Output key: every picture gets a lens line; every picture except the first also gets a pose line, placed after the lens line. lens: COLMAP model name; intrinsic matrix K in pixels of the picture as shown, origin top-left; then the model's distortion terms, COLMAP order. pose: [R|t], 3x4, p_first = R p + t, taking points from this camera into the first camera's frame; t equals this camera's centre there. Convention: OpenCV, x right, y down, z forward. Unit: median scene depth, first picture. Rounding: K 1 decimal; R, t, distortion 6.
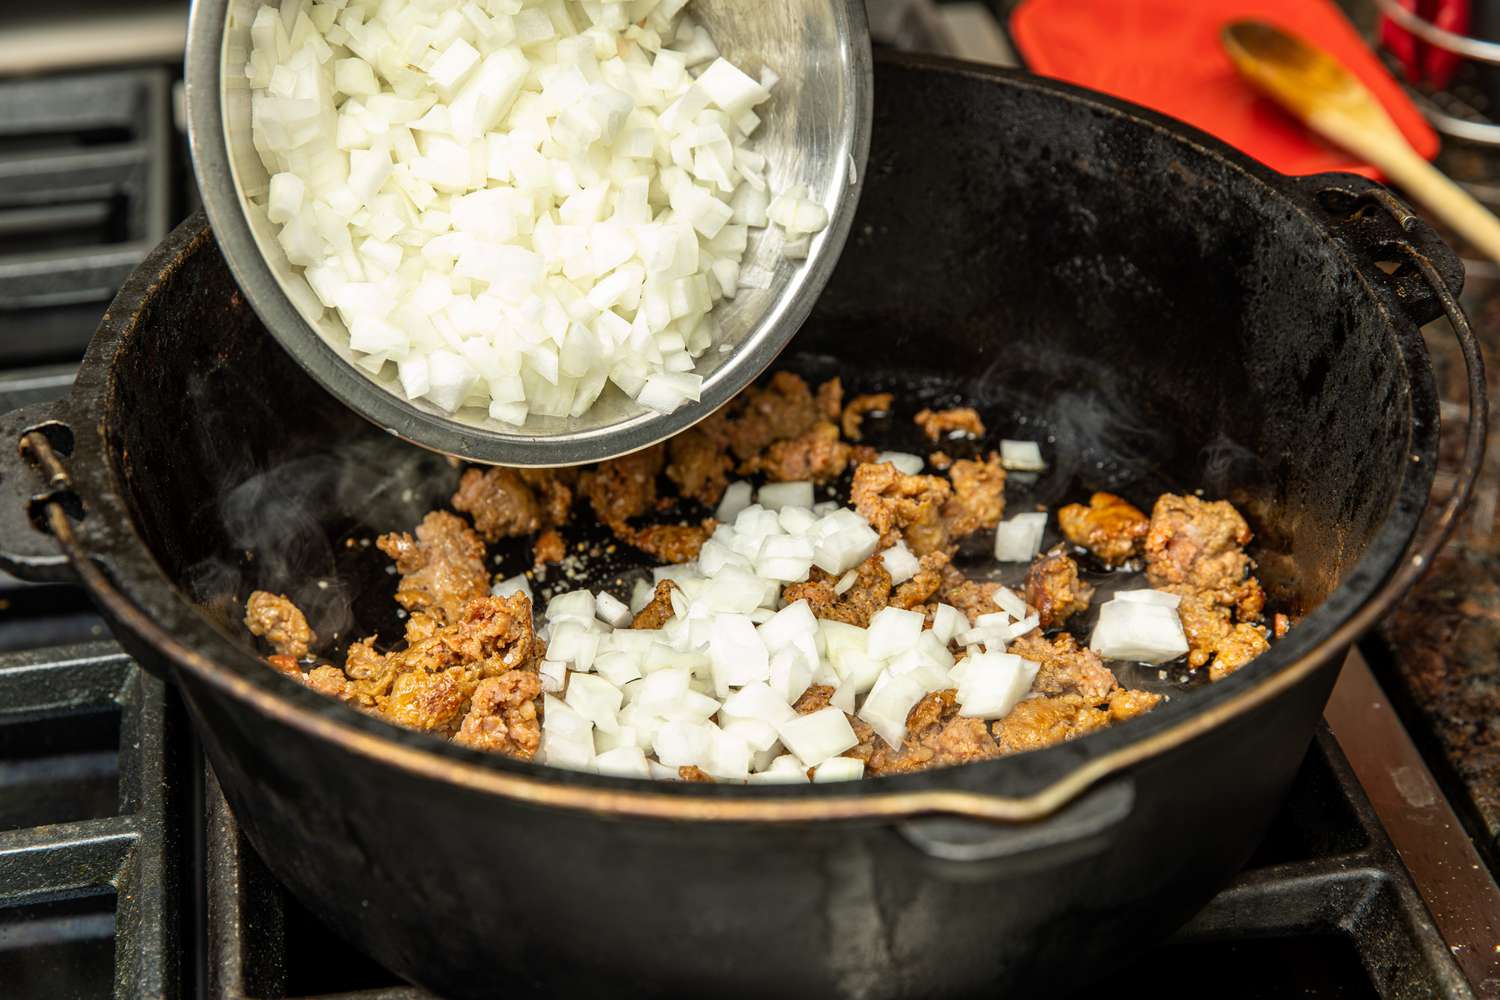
lens RADIAL K [[2714.7, 0, 750.0], [0, 2714.7, 500.0], [0, 0, 1]] dist [-0.029182, 0.079082]
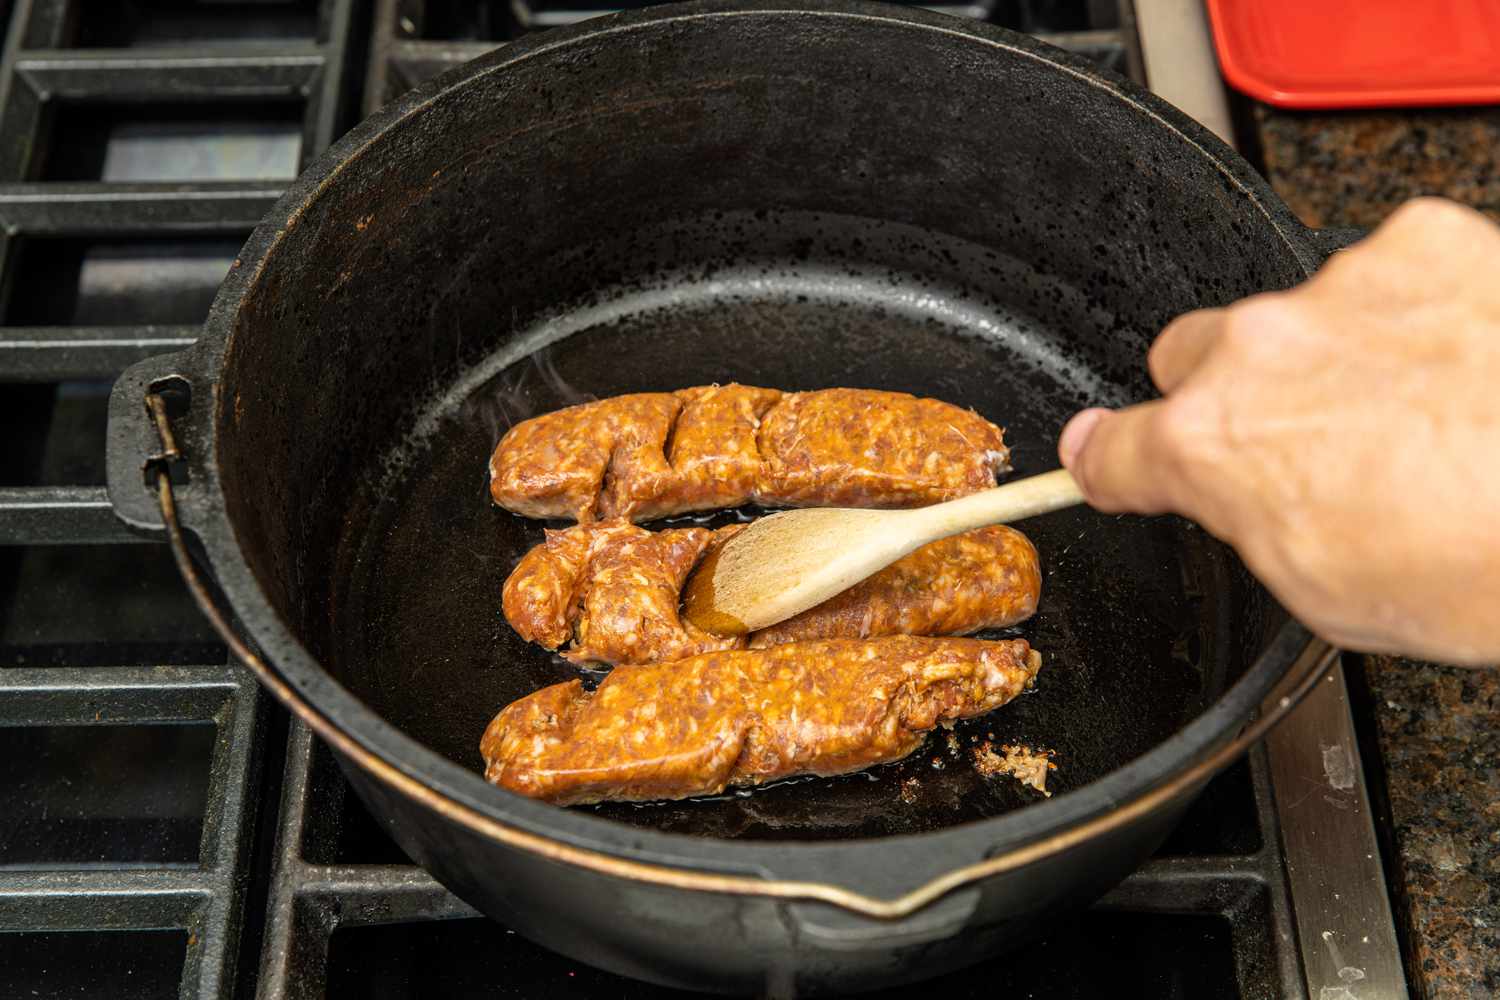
lens RADIAL K [[2784.0, 0, 786.5], [0, 2784.0, 478.4], [0, 0, 1]] dist [-0.026999, -0.169871]
pose [[0.987240, 0.132300, -0.088619, 0.110373], [-0.108533, 0.966284, 0.233486, -0.277636], [0.116521, -0.220888, 0.968314, -0.140478]]
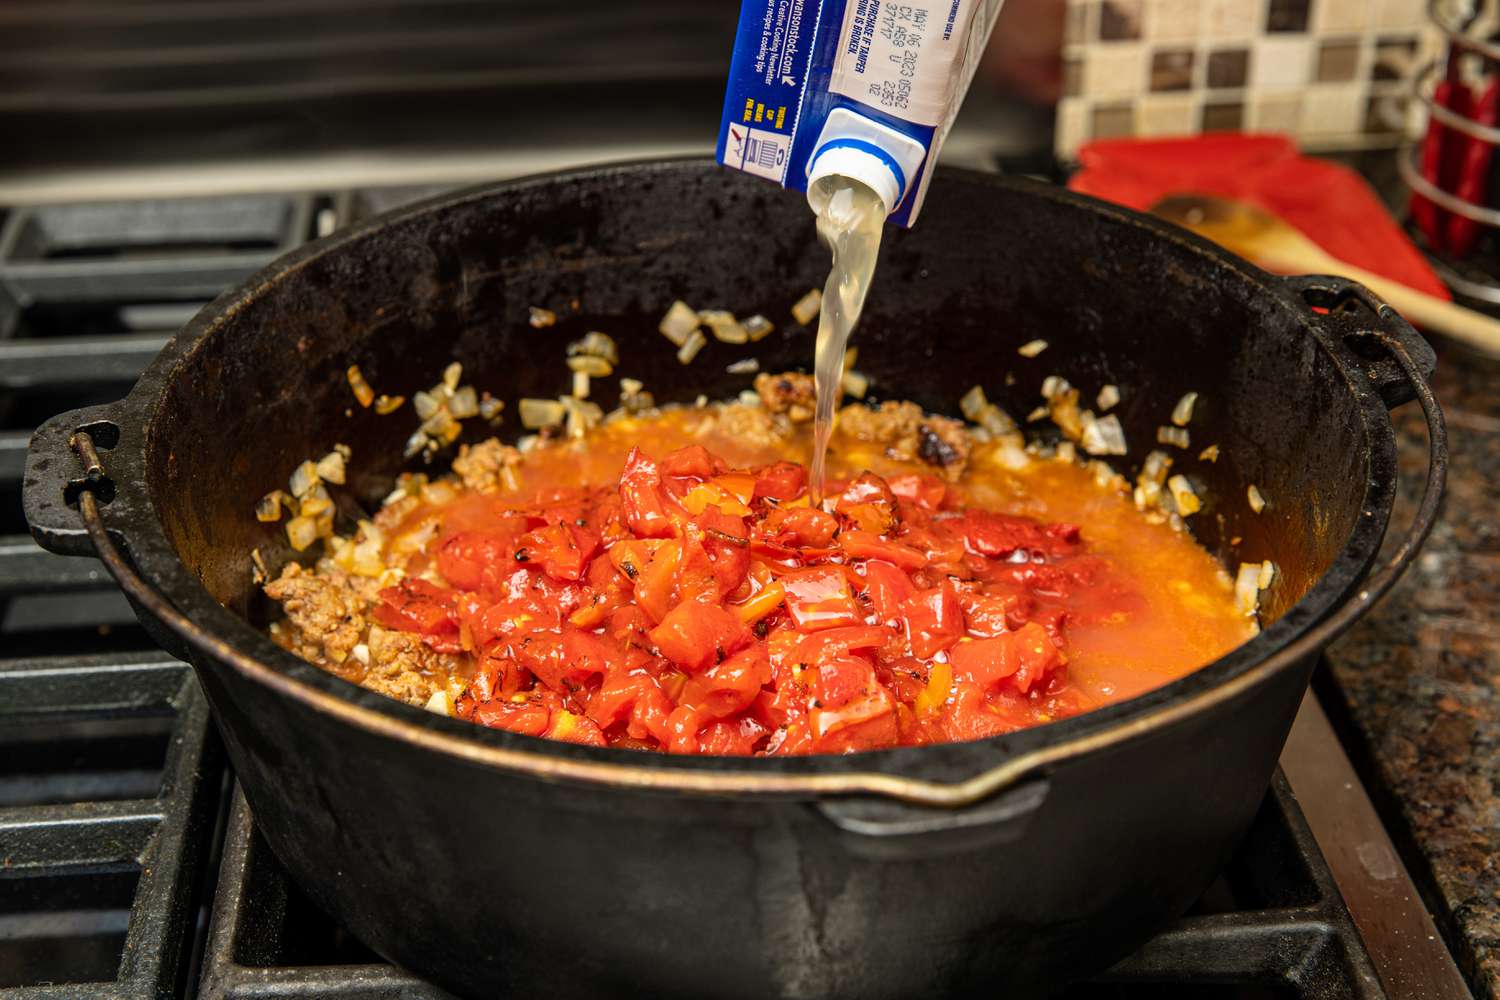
lens RADIAL K [[2318.8, 0, 707.4], [0, 2318.8, 503.7], [0, 0, 1]] dist [0.060841, -0.354419]
pose [[0.994265, 0.052046, -0.093424, 0.070068], [-0.060184, 0.994431, -0.086514, 0.066505], [0.088401, 0.091641, 0.991861, 0.085829]]
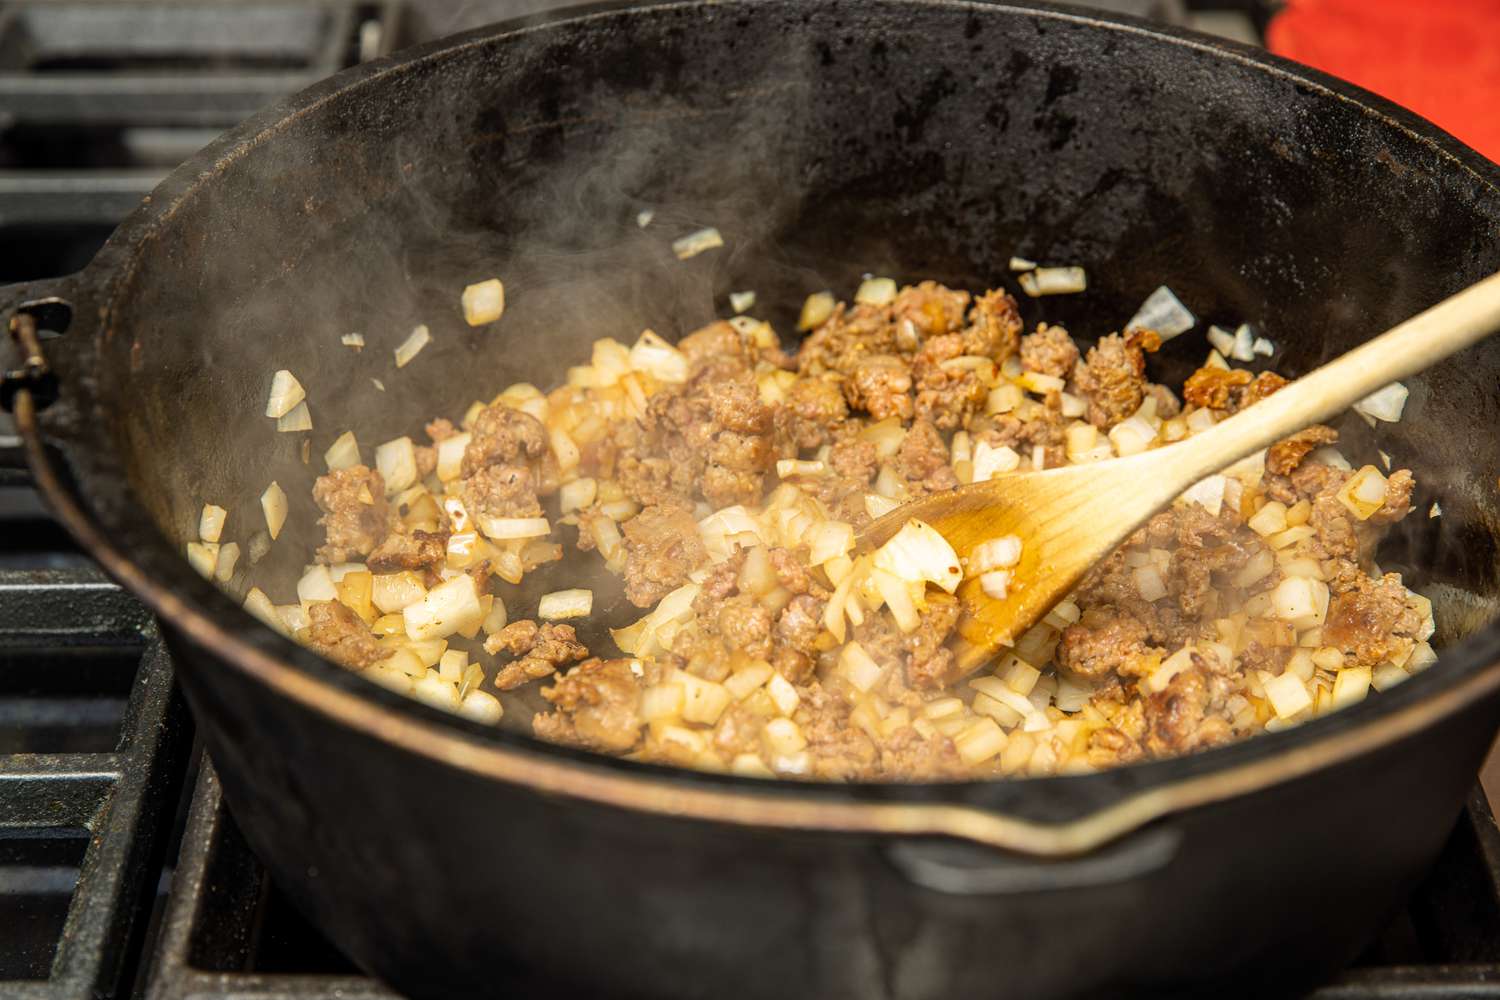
lens RADIAL K [[2669.3, 0, 750.0], [0, 2669.3, 500.0], [0, 0, 1]] dist [-0.022758, 0.217197]
pose [[0.986908, 0.102767, -0.124301, 0.080914], [-0.106503, 0.994028, -0.023778, 0.031484], [0.121115, 0.036705, 0.991960, 0.143979]]
